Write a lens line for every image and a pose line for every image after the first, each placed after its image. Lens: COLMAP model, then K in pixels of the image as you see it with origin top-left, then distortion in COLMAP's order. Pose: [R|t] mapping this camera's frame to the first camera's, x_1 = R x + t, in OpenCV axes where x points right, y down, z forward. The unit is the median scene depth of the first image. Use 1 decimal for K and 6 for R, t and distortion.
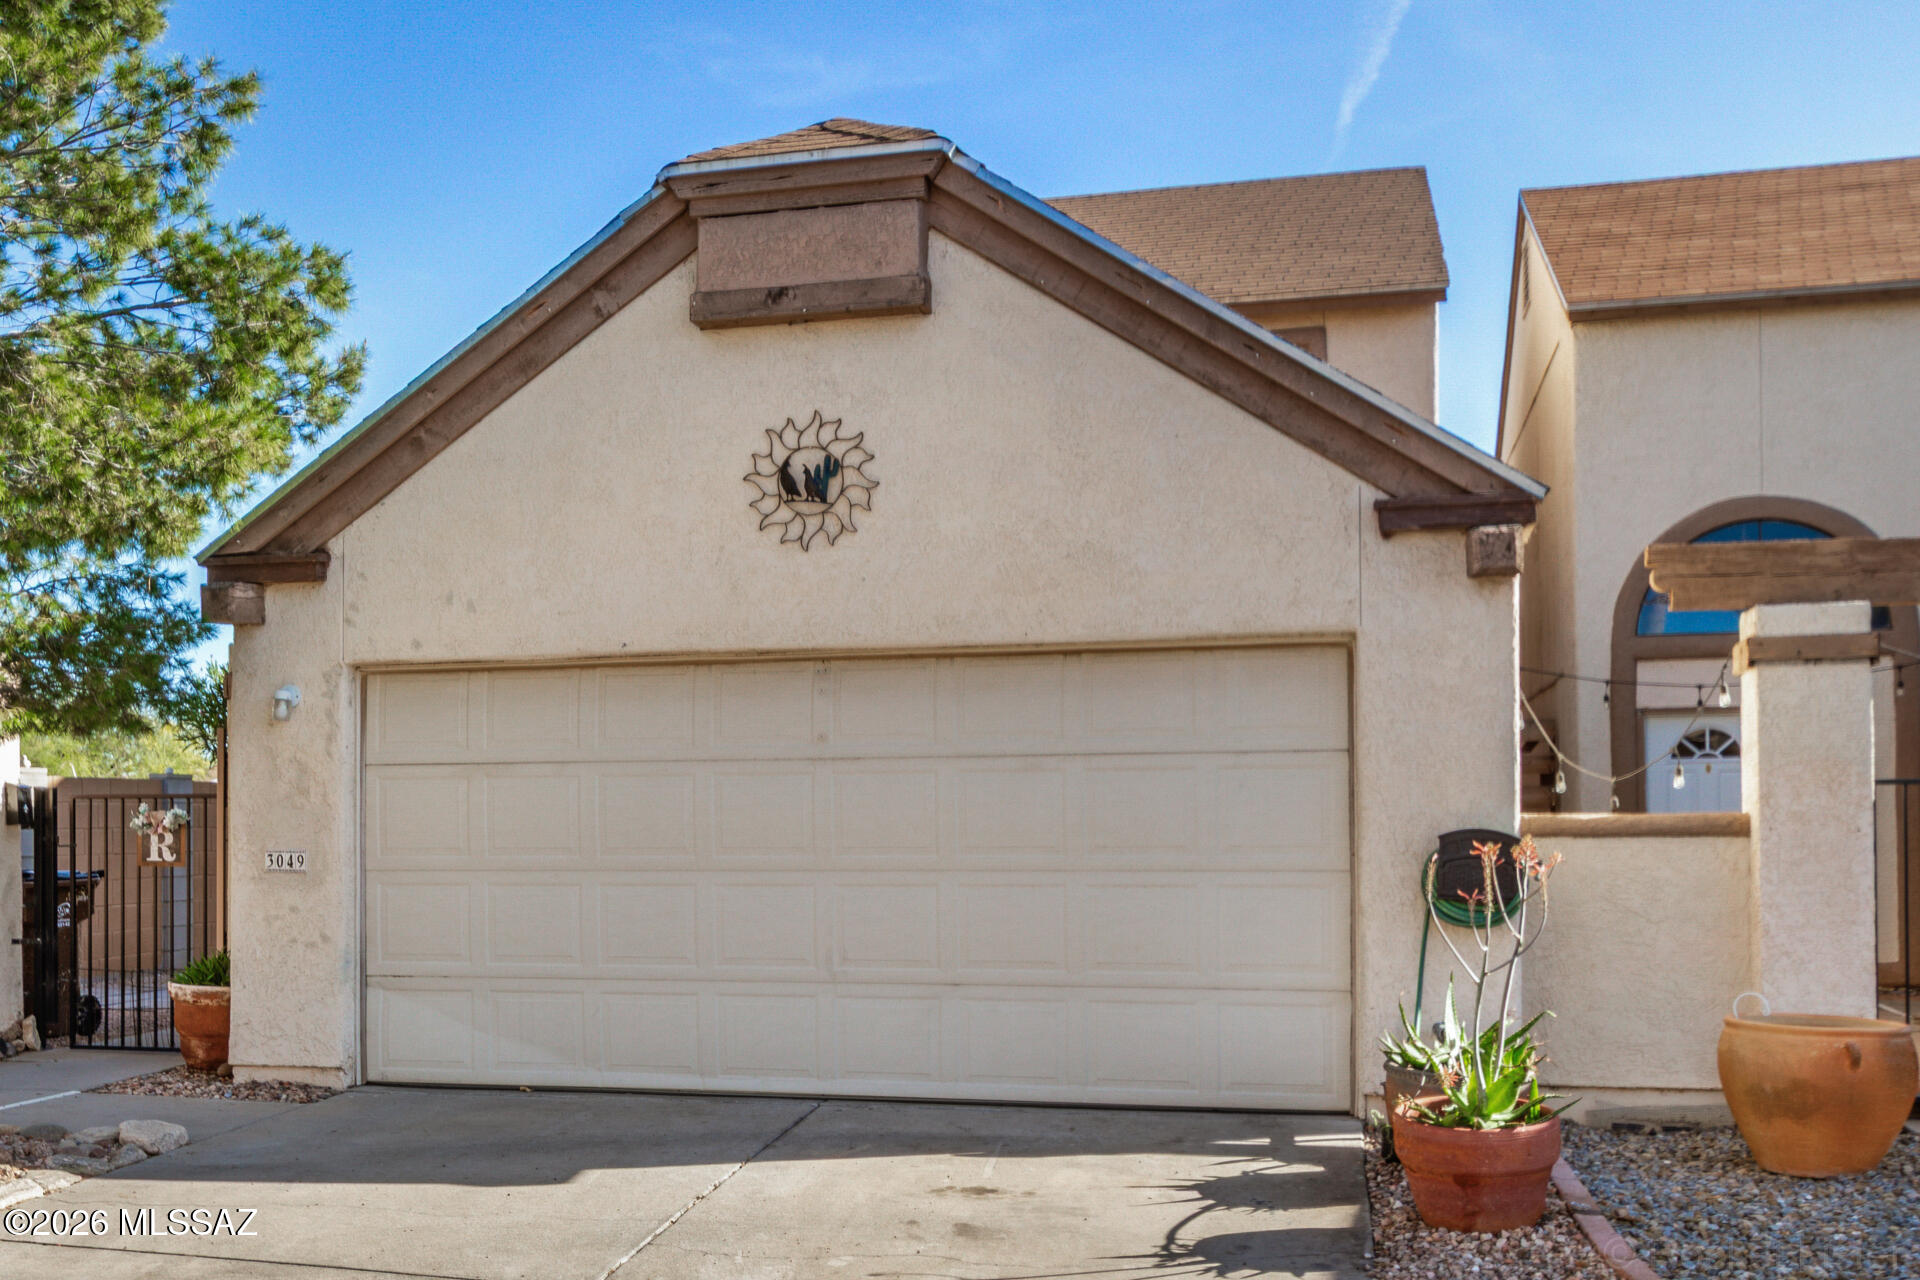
lens RADIAL K [[1979.4, 0, 850.8], [0, 1979.4, 780.5], [0, 0, 1]] dist [0.016108, 0.000000]
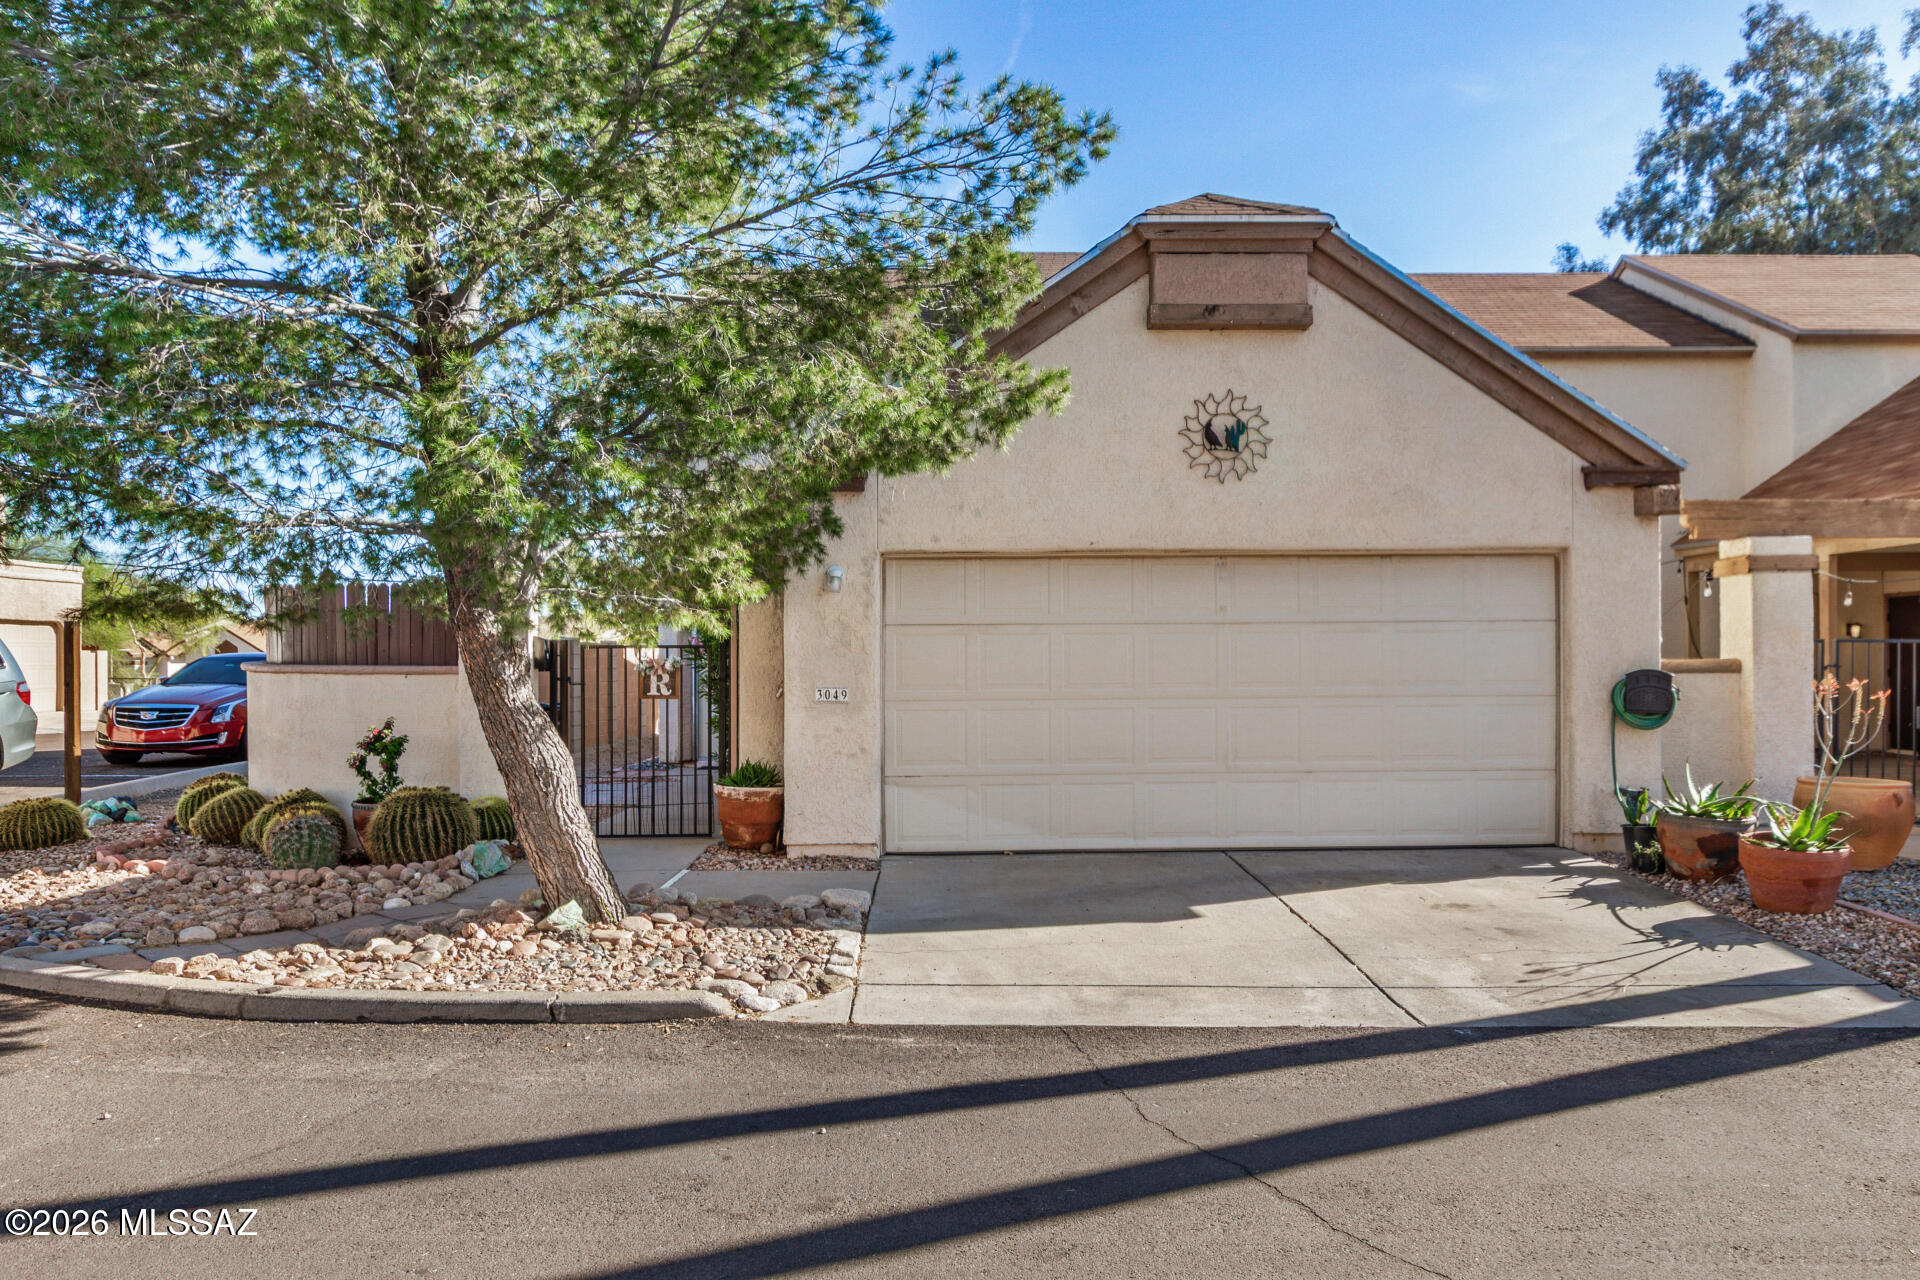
lens RADIAL K [[1313.8, 0, 969.0], [0, 1313.8, 641.0], [0, 0, 1]] dist [0.012761, 0.000942]
pose [[0.955810, 0.002770, 0.293971, -0.494838], [-0.004779, 0.999970, 0.006116, -0.002662], [-0.293946, -0.007250, 0.955795, 0.110713]]
